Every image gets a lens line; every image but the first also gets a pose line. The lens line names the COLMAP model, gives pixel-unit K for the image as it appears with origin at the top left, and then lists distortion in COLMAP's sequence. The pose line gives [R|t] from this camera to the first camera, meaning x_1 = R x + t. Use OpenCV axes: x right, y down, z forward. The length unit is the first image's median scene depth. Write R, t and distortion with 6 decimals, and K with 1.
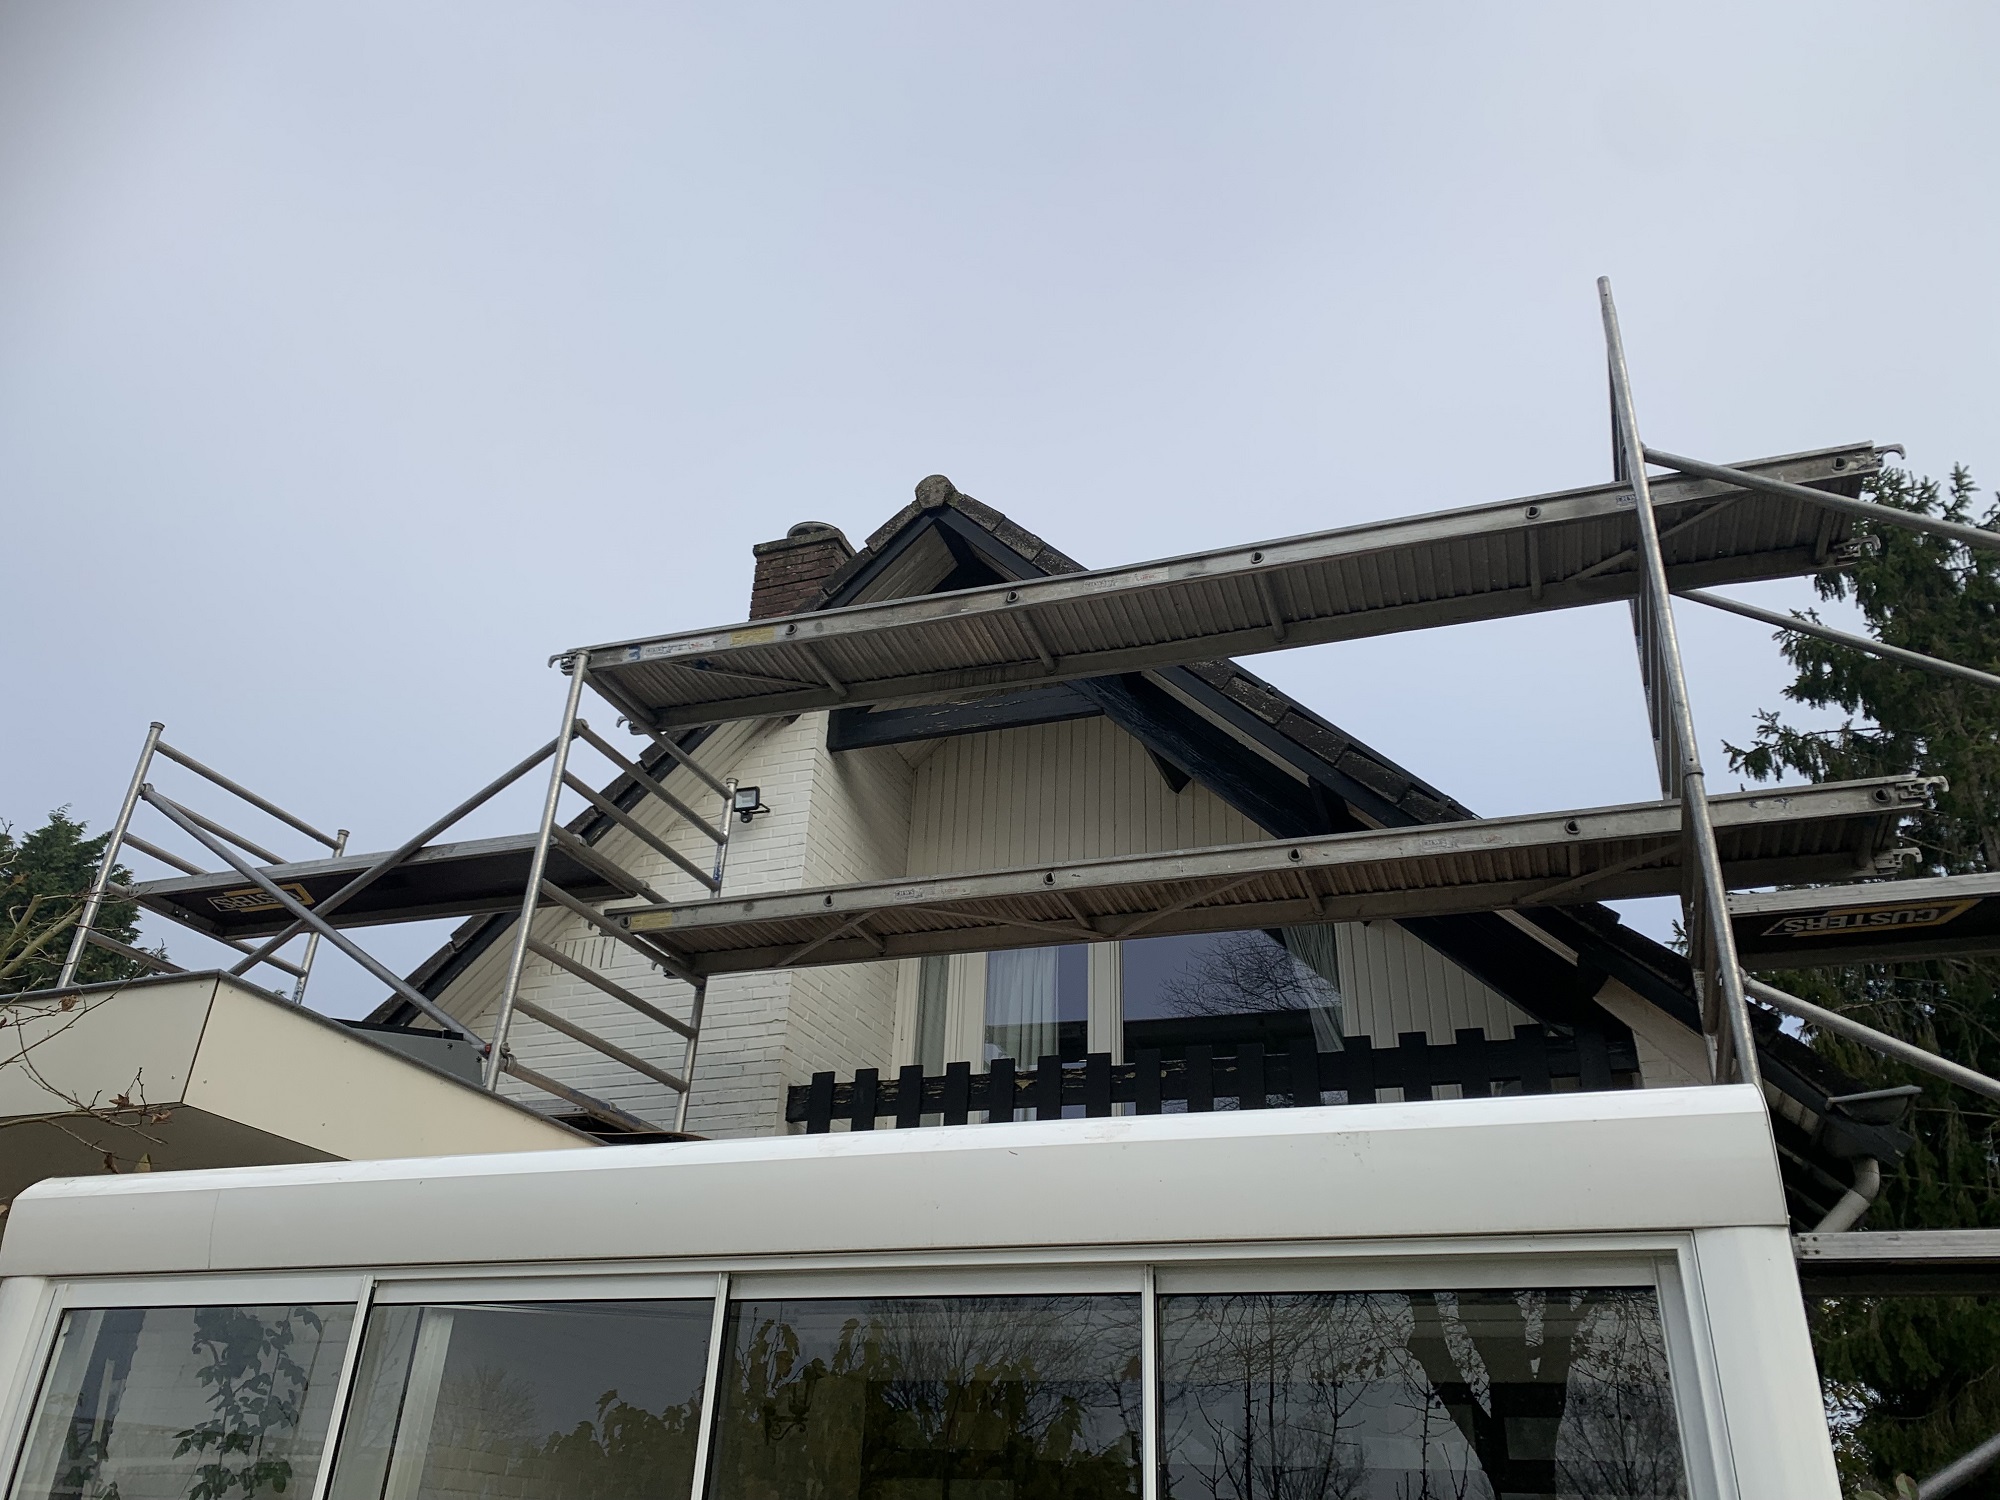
lens RADIAL K [[1552.4, 0, 1002.4], [0, 1552.4, 688.1], [0, 0, 1]] dist [0.003150, 0.003073]
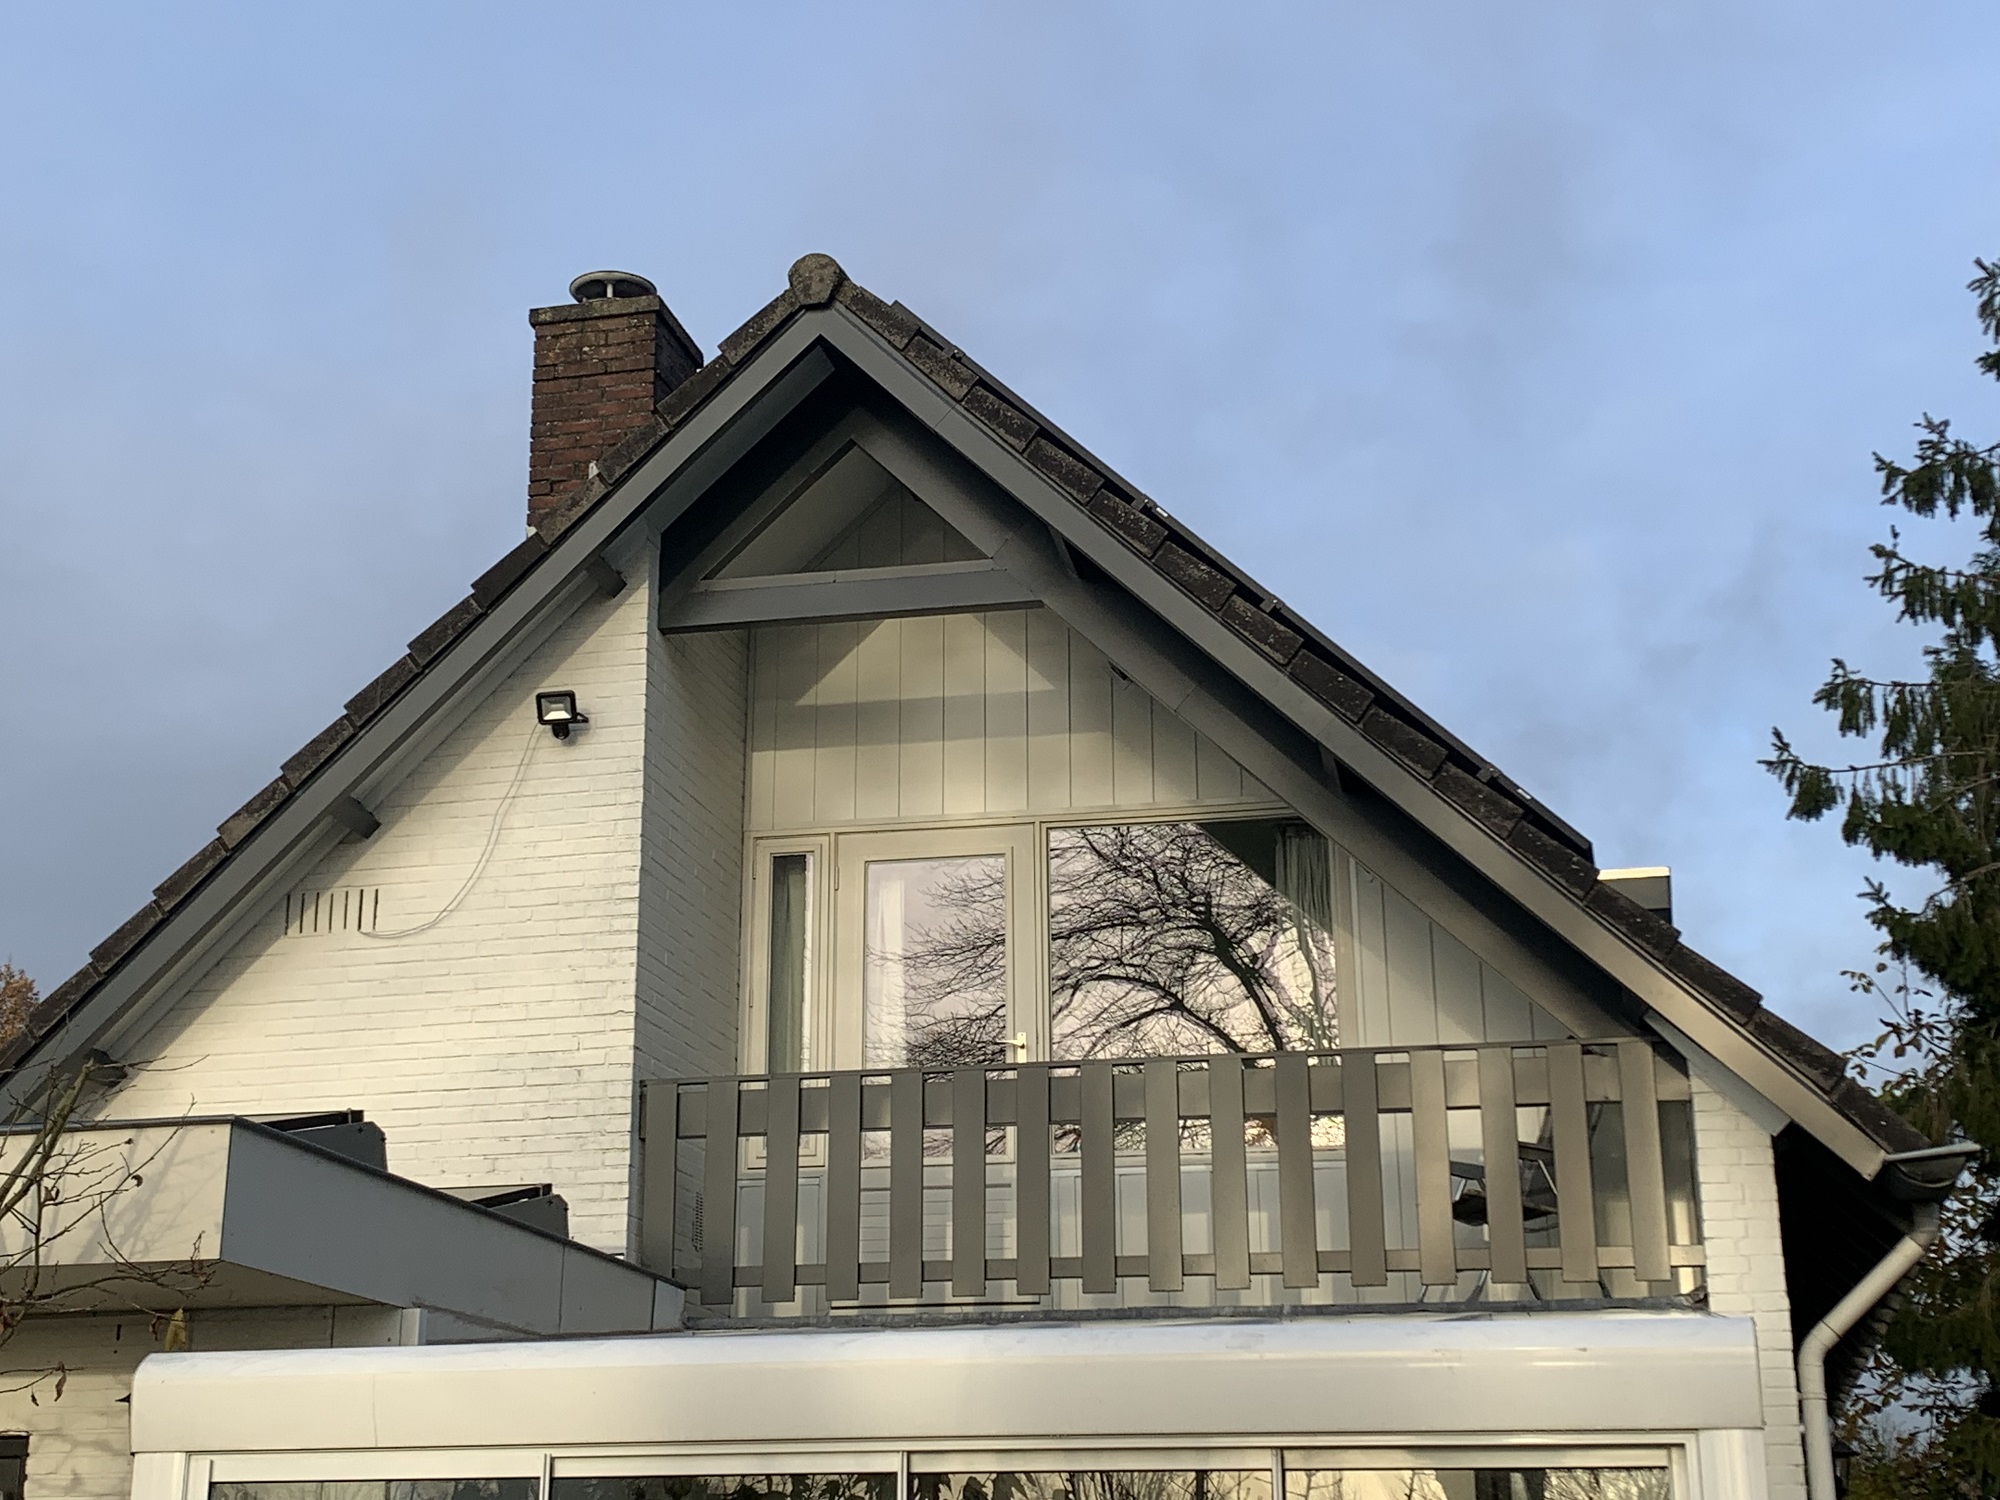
lens RADIAL K [[2864.6, 0, 1000.0], [0, 2864.6, 750.0], [0, 0, 1]] dist [0.093783, -0.056993]
pose [[0.991094, 0.006402, 0.133012, -0.135032], [-0.035709, 0.975039, 0.219142, -0.208520], [-0.128289, -0.221940, 0.966584, -0.333766]]
